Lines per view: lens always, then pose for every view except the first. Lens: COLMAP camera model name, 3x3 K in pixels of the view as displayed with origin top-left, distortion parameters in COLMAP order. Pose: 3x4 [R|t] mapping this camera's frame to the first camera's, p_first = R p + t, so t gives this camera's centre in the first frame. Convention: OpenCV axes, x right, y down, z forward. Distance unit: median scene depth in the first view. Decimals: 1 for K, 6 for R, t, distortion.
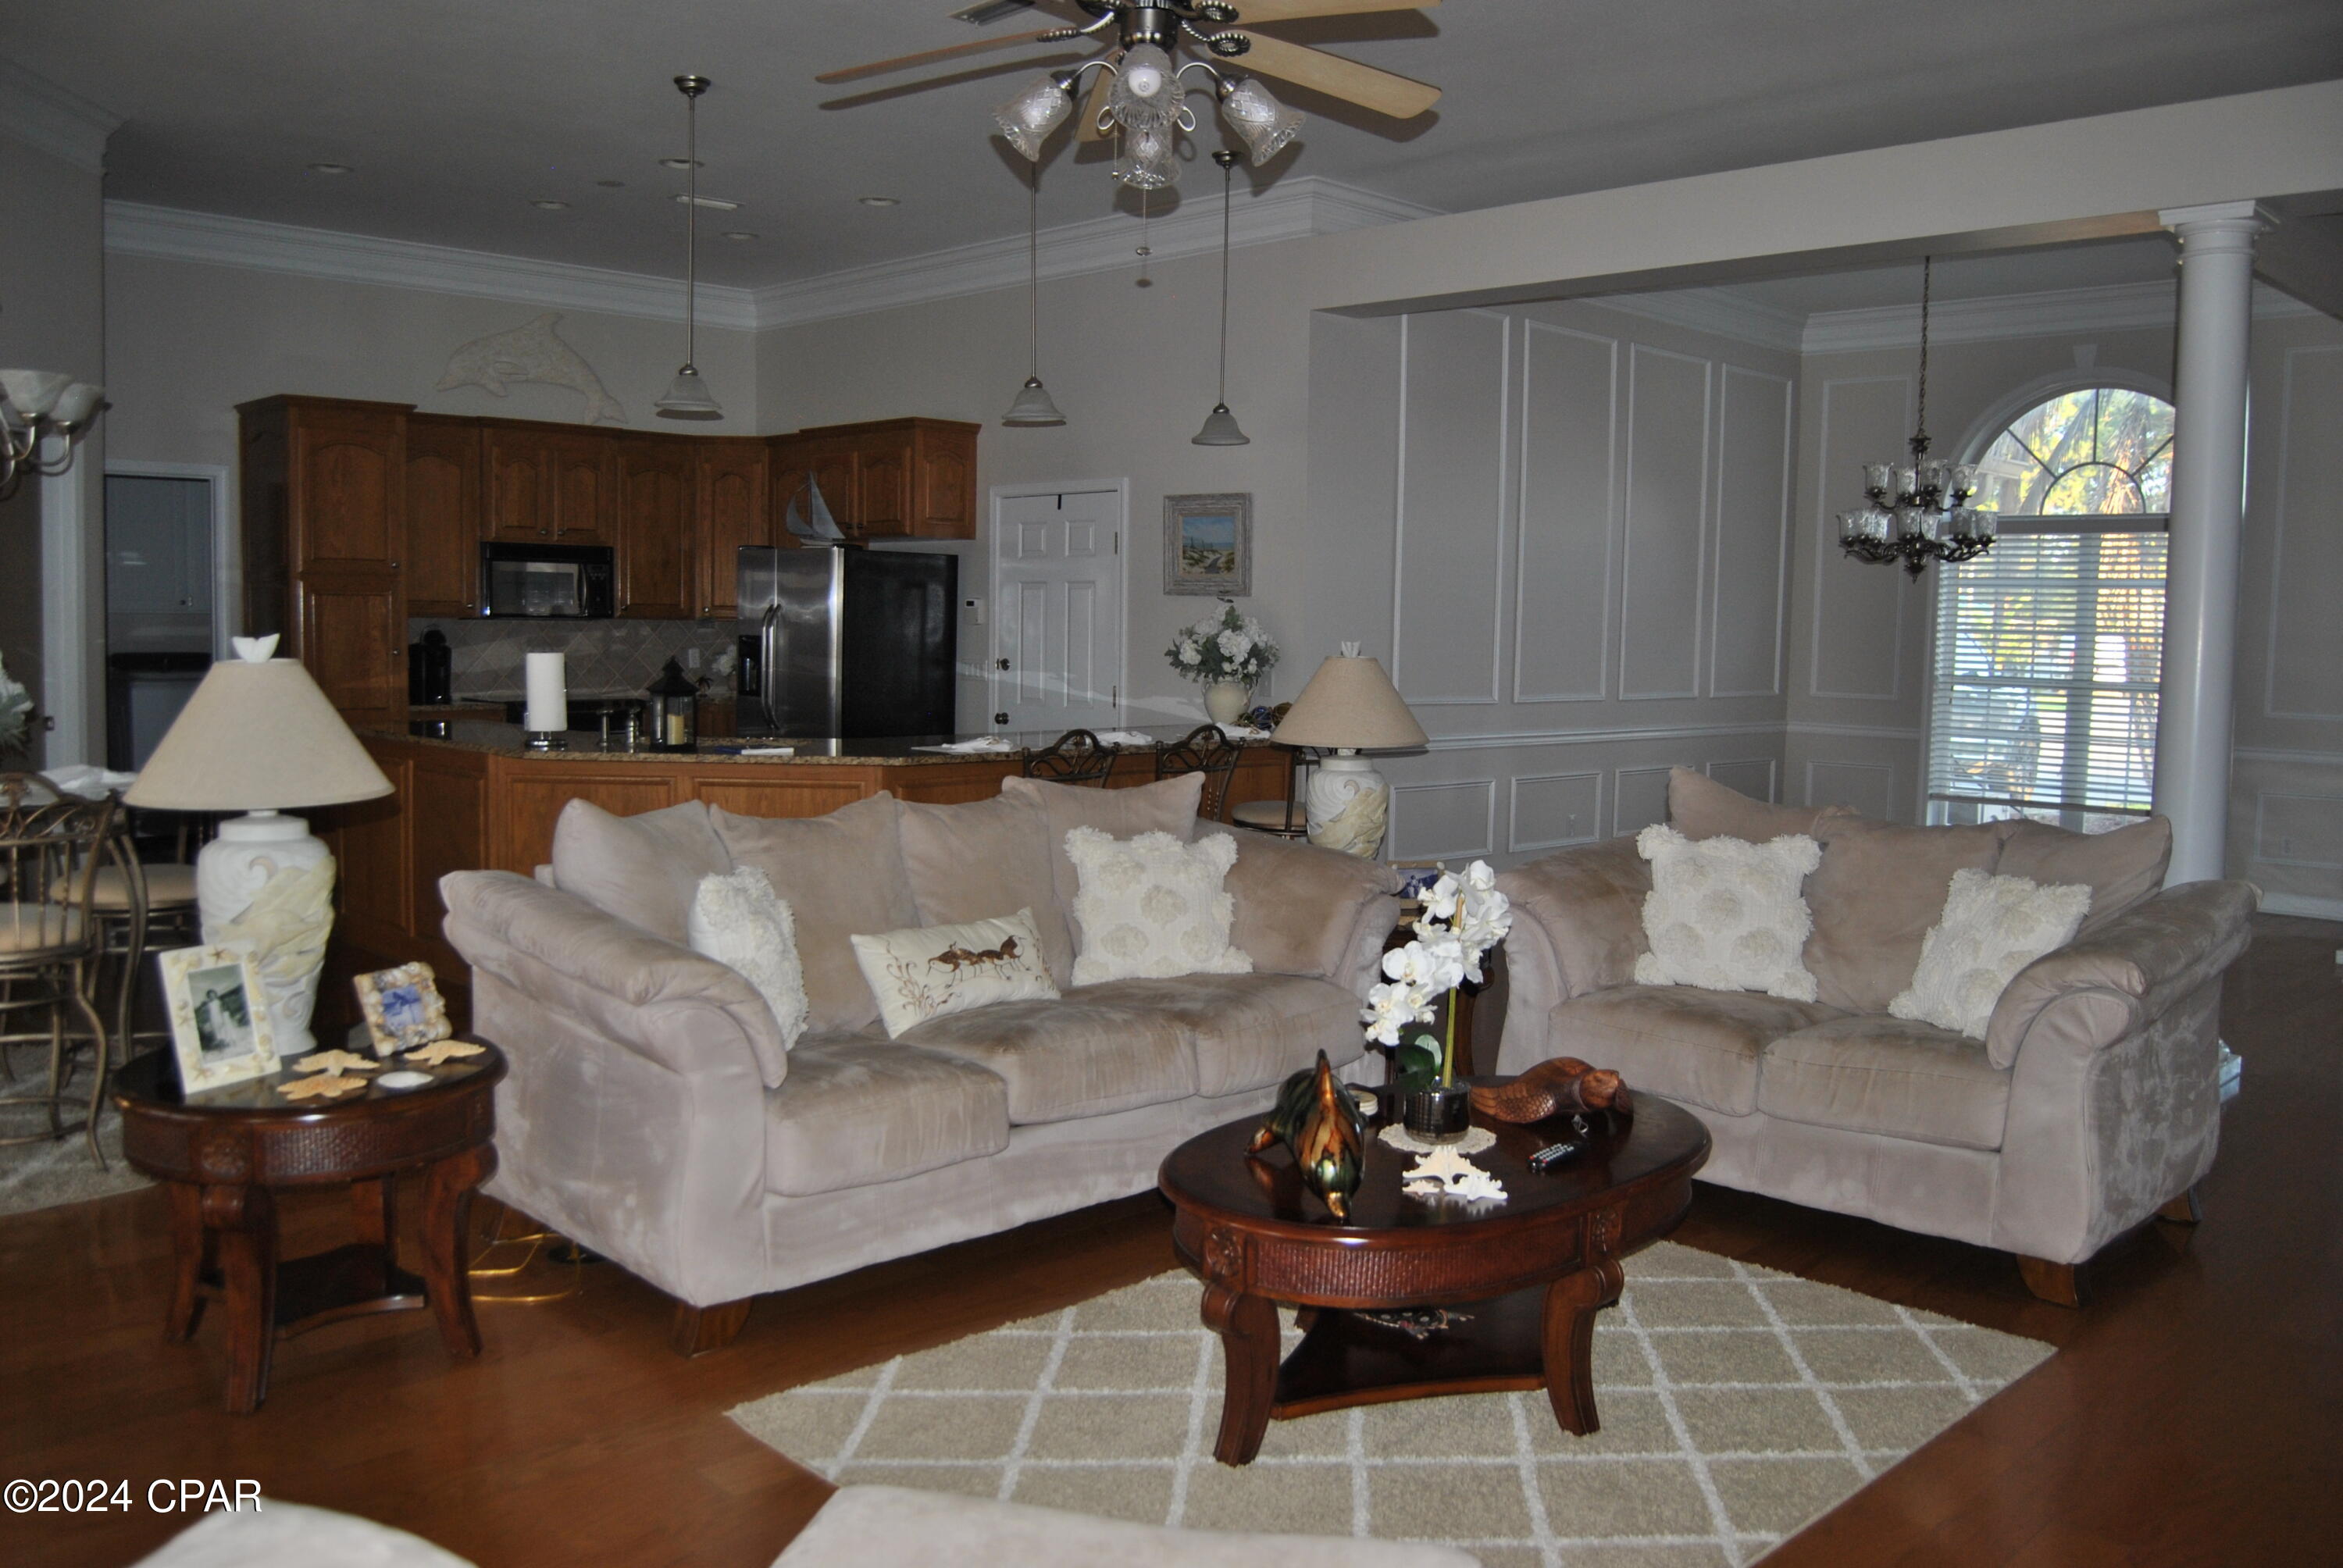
lens RADIAL K [[1859.2, 0, 1171.5], [0, 1859.2, 784.0], [0, 0, 1]] dist [-0.005356, -0.002638]
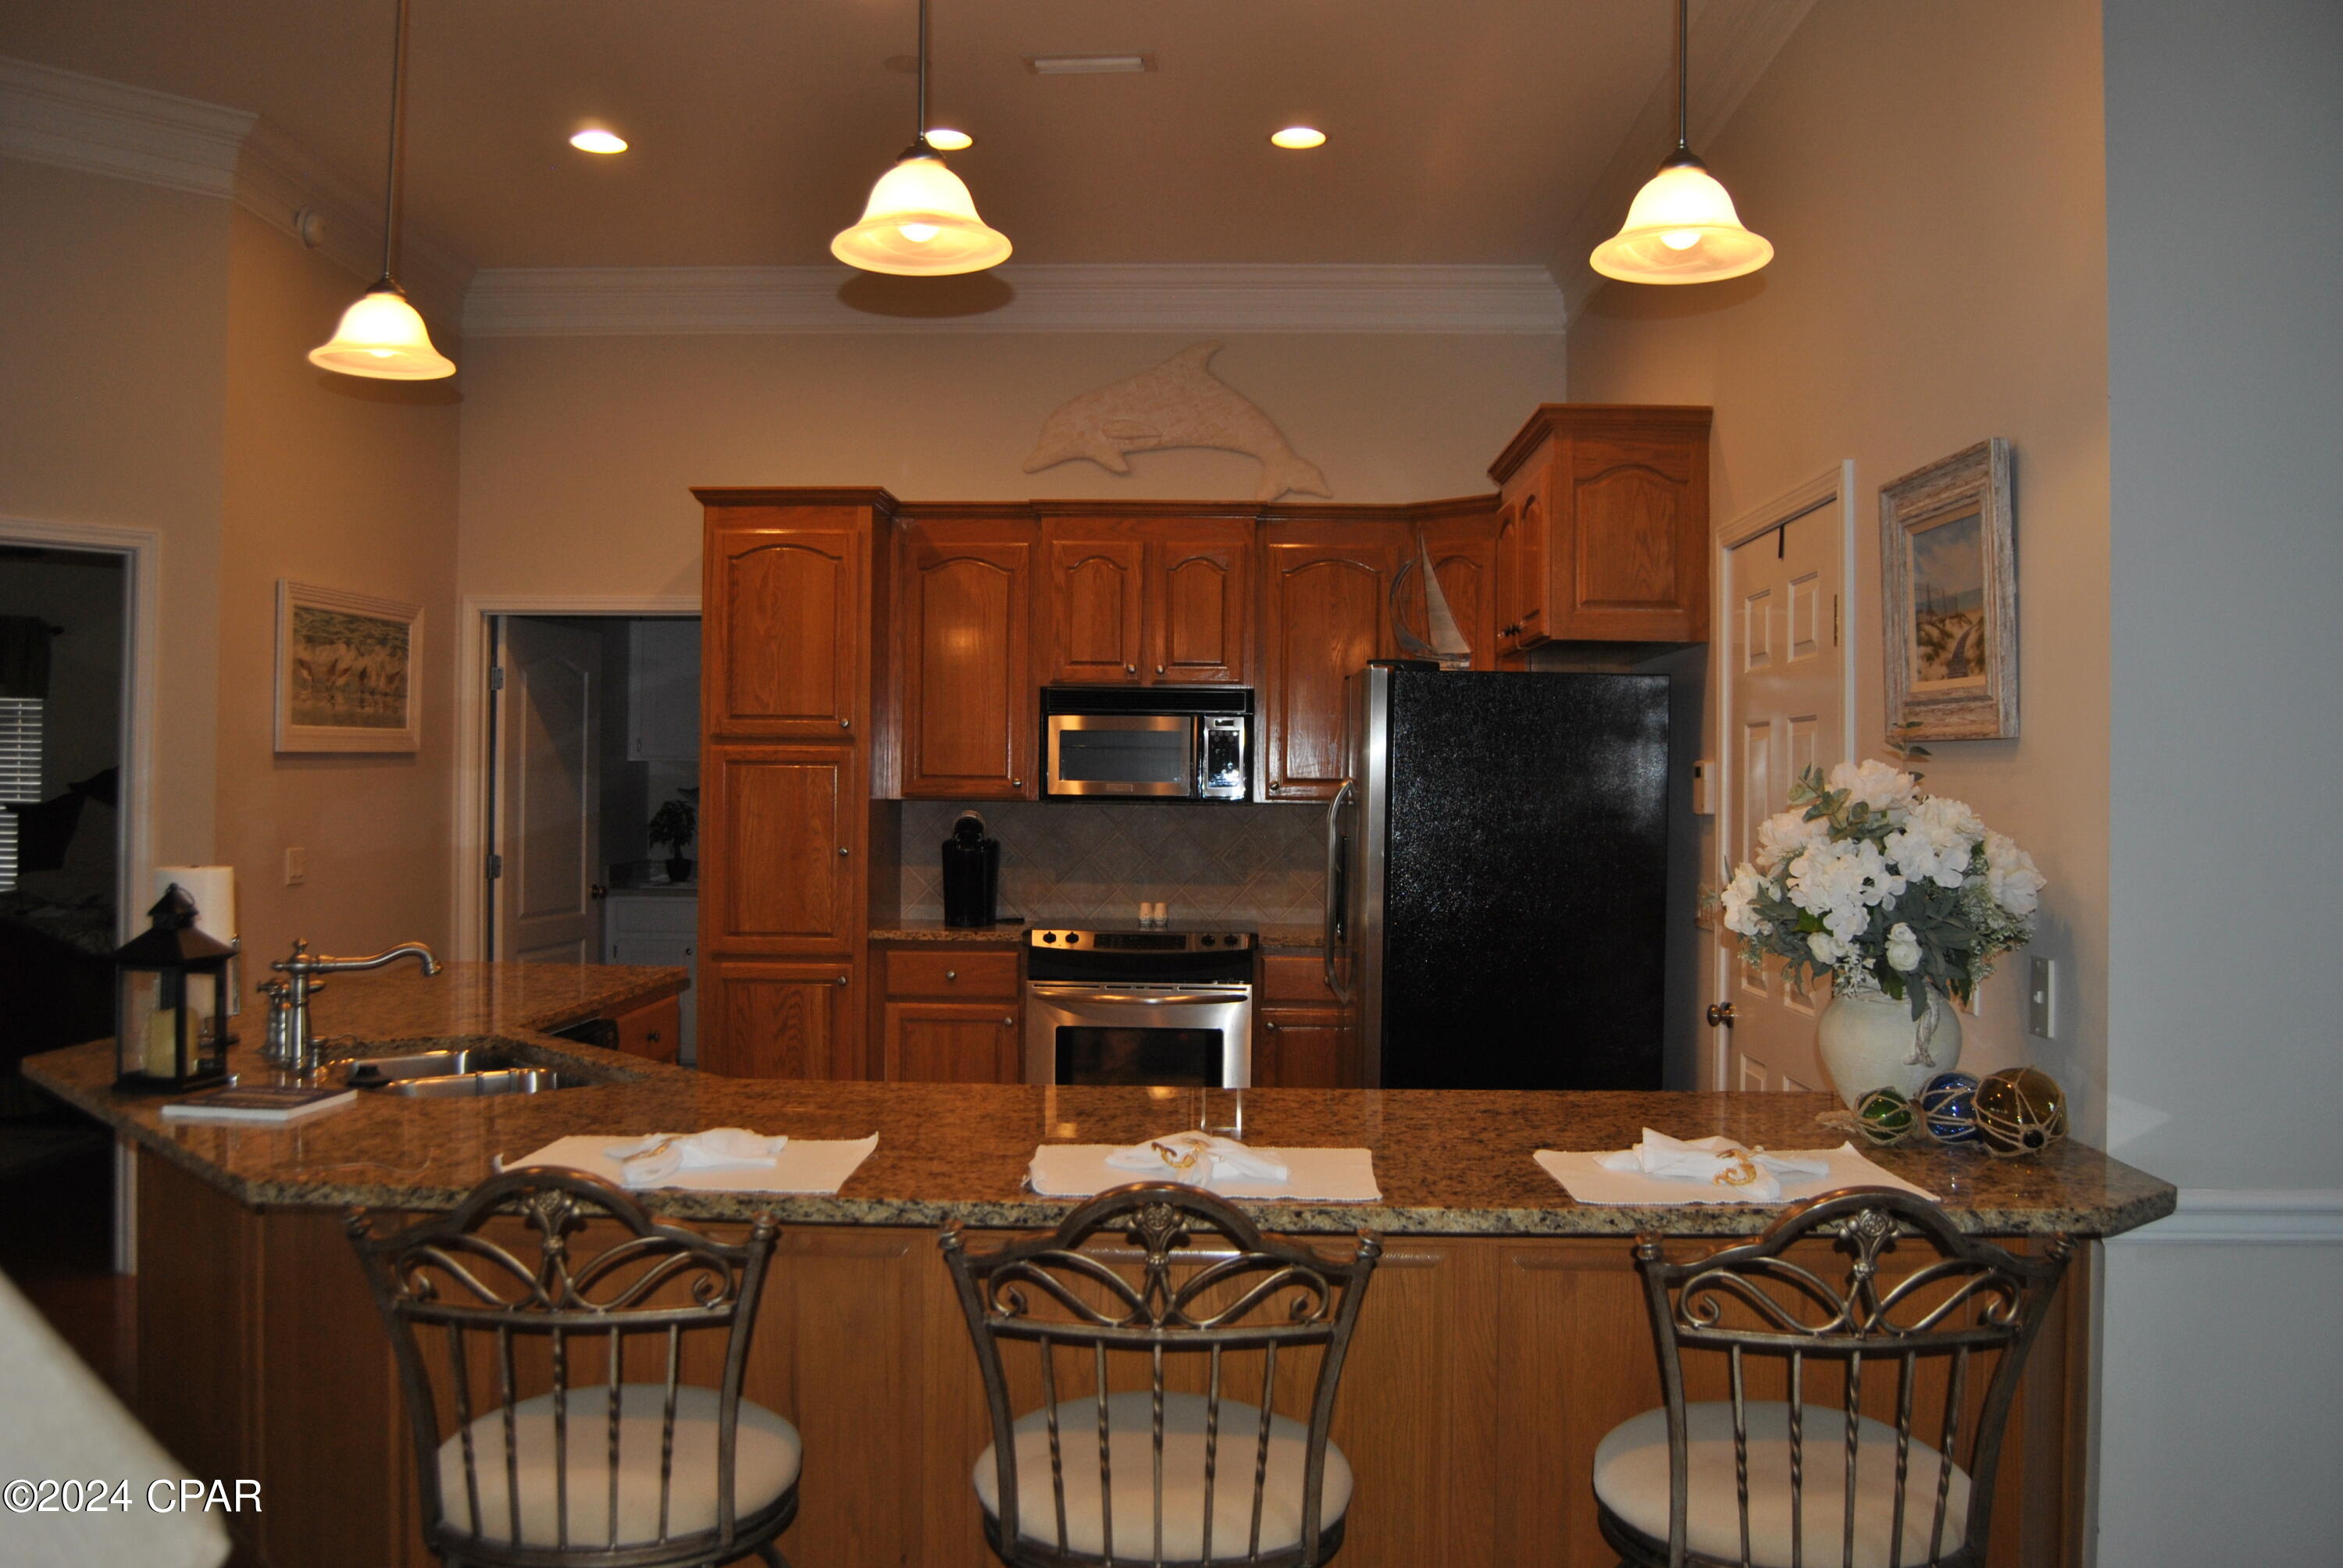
lens RADIAL K [[1950.1, 0, 1171.5], [0, 1950.1, 784.0], [0, 0, 1]] dist [-0.000626, -0.000311]
pose [[0.685389, -0.006975, -0.728144, 0.182934], [-0.063485, 0.995574, -0.069294, -0.053559], [0.725405, 0.093720, 0.681913, 0.597223]]
